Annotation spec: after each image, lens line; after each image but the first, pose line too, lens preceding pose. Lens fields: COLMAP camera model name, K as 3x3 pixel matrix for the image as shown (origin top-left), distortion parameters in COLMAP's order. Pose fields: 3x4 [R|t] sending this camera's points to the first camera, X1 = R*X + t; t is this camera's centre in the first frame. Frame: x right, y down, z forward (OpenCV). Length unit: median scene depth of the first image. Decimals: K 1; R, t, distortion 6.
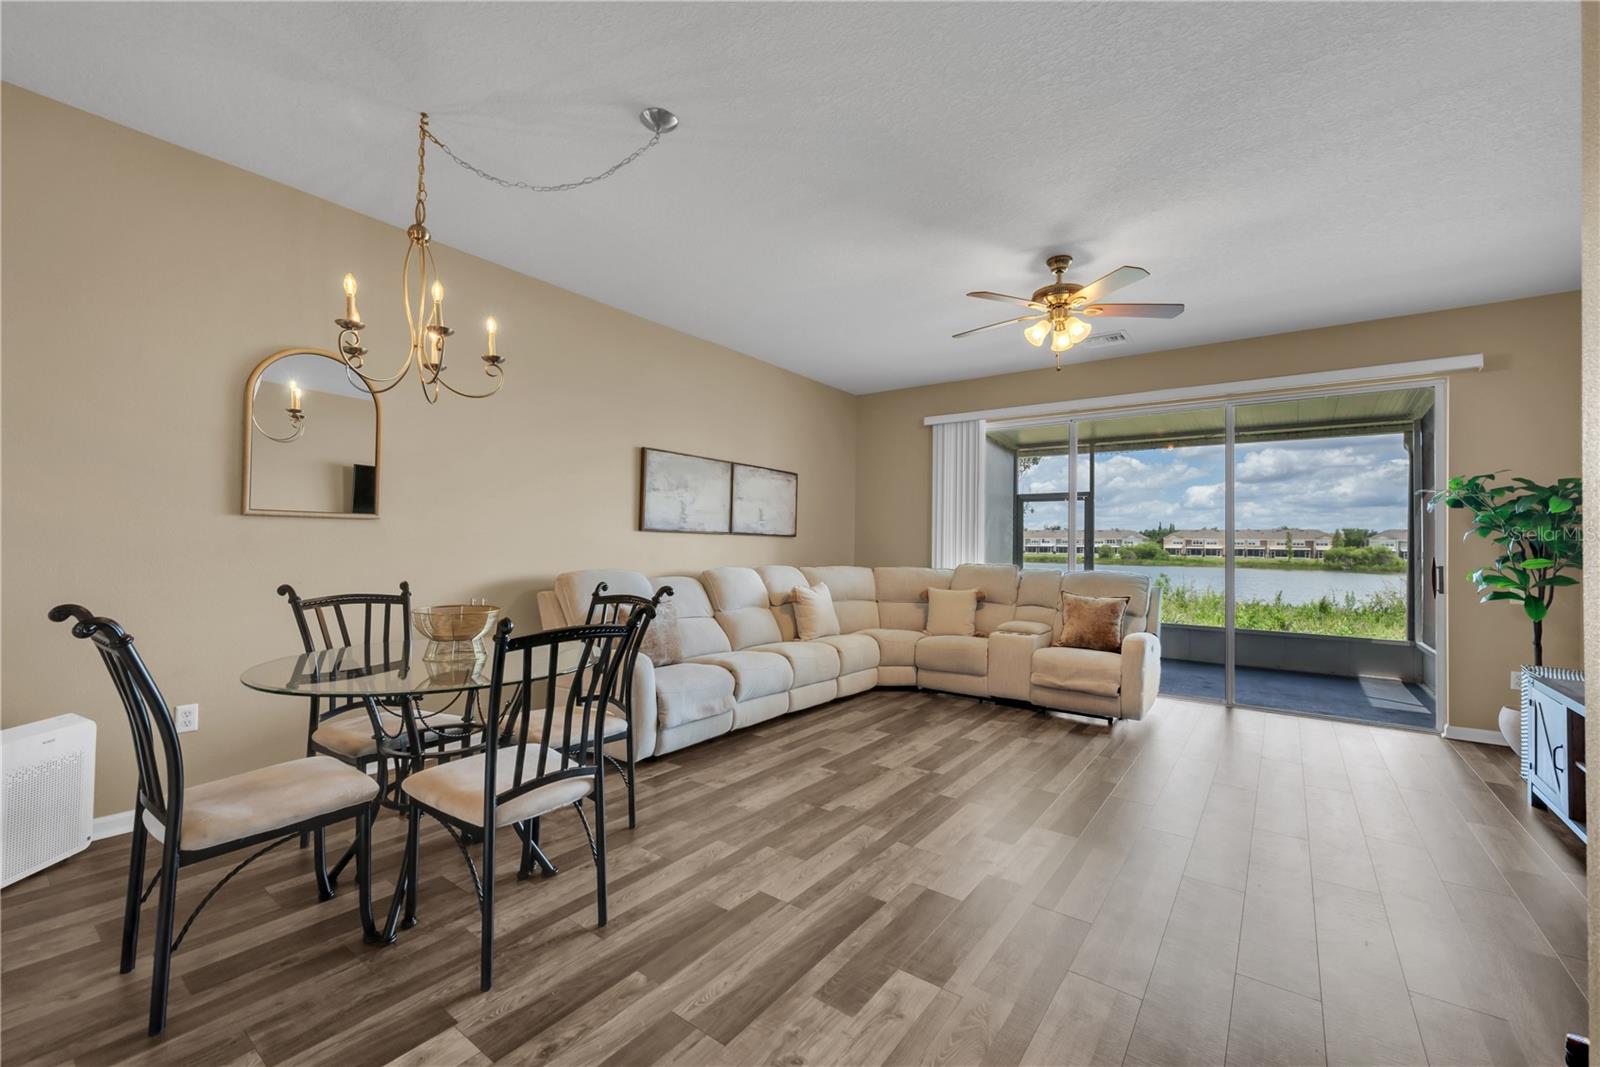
lens RADIAL K [[662.2, 0, 813.2], [0, 662.2, 533.8], [0, 0, 1]] dist [-0.000217, 0.001284]
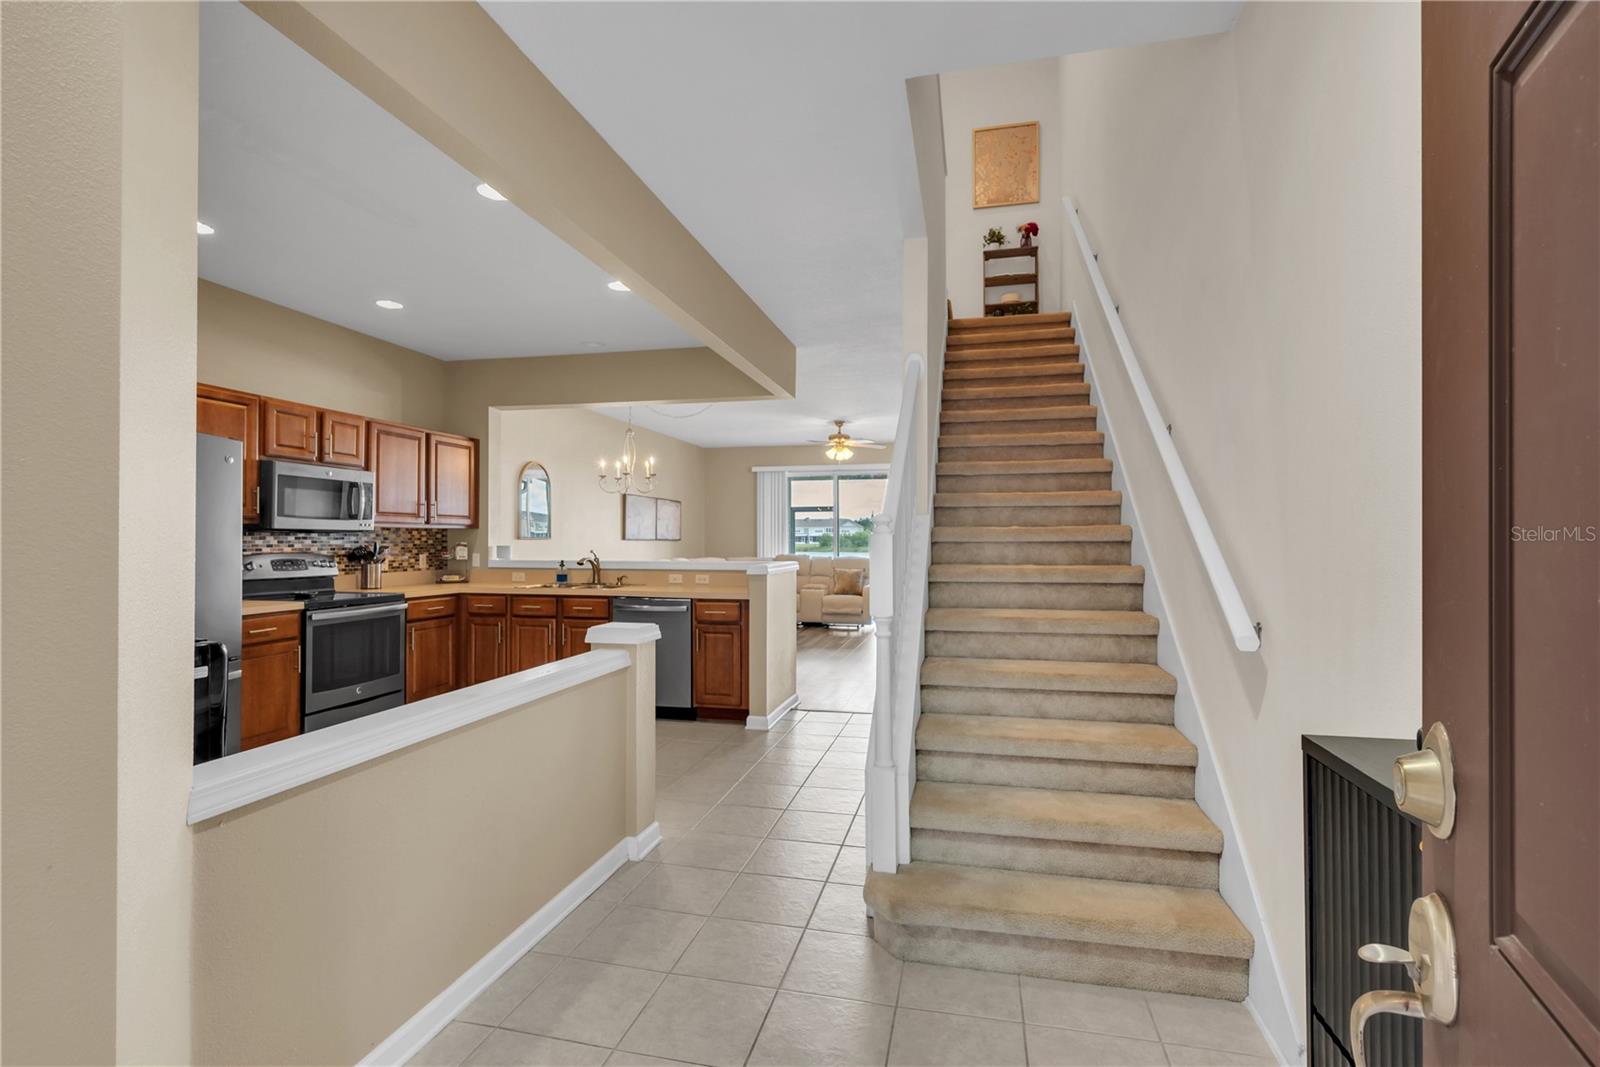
lens RADIAL K [[743.7, 0, 810.5], [0, 743.7, 533.6], [0, 0, 1]] dist [-0.000690, -0.000372]
pose [[0.921413, -0.012162, 0.388394, -0.560858], [0.006148, 0.999841, 0.016722, -0.051329], [-0.388535, -0.013020, 0.921342, -1.034718]]
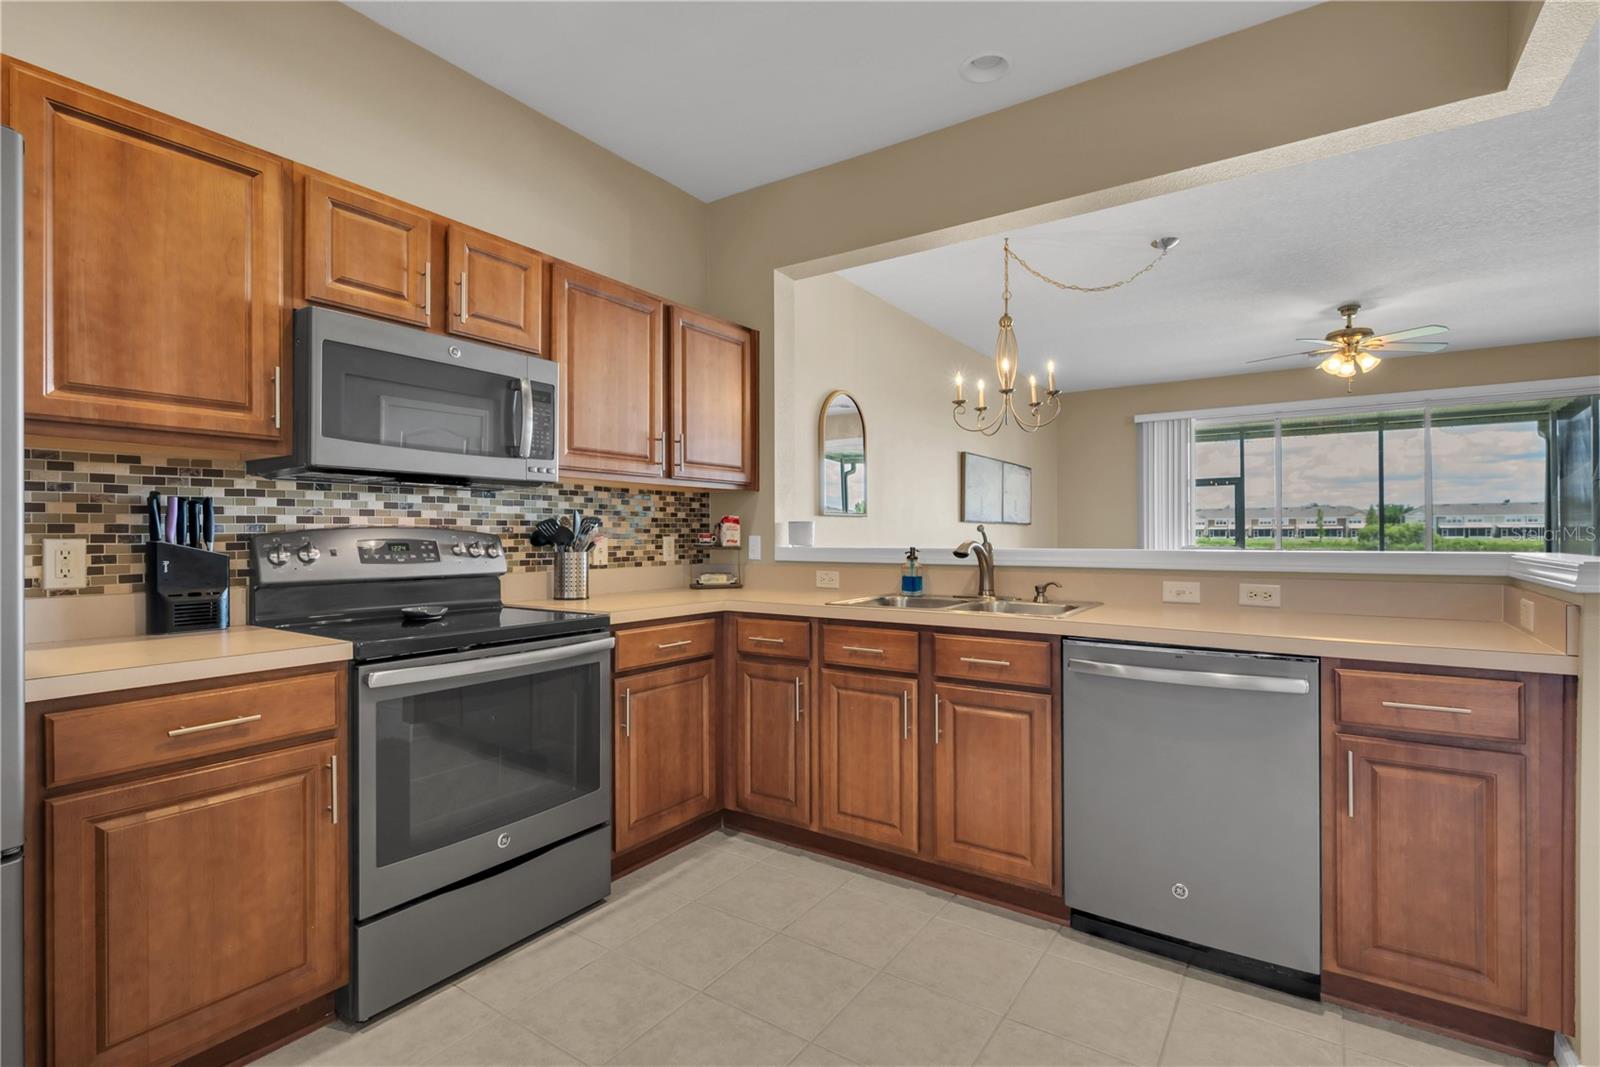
lens RADIAL K [[743.7, 0, 802.1], [0, 743.7, 537.6], [0, 0, 1]] dist [-0.000690, -0.000372]
pose [[0.999506, -0.018718, 0.025247, -0.567387], [0.018122, 0.999557, 0.023606, -0.012523], [-0.025678, -0.023137, 0.999402, -0.331100]]
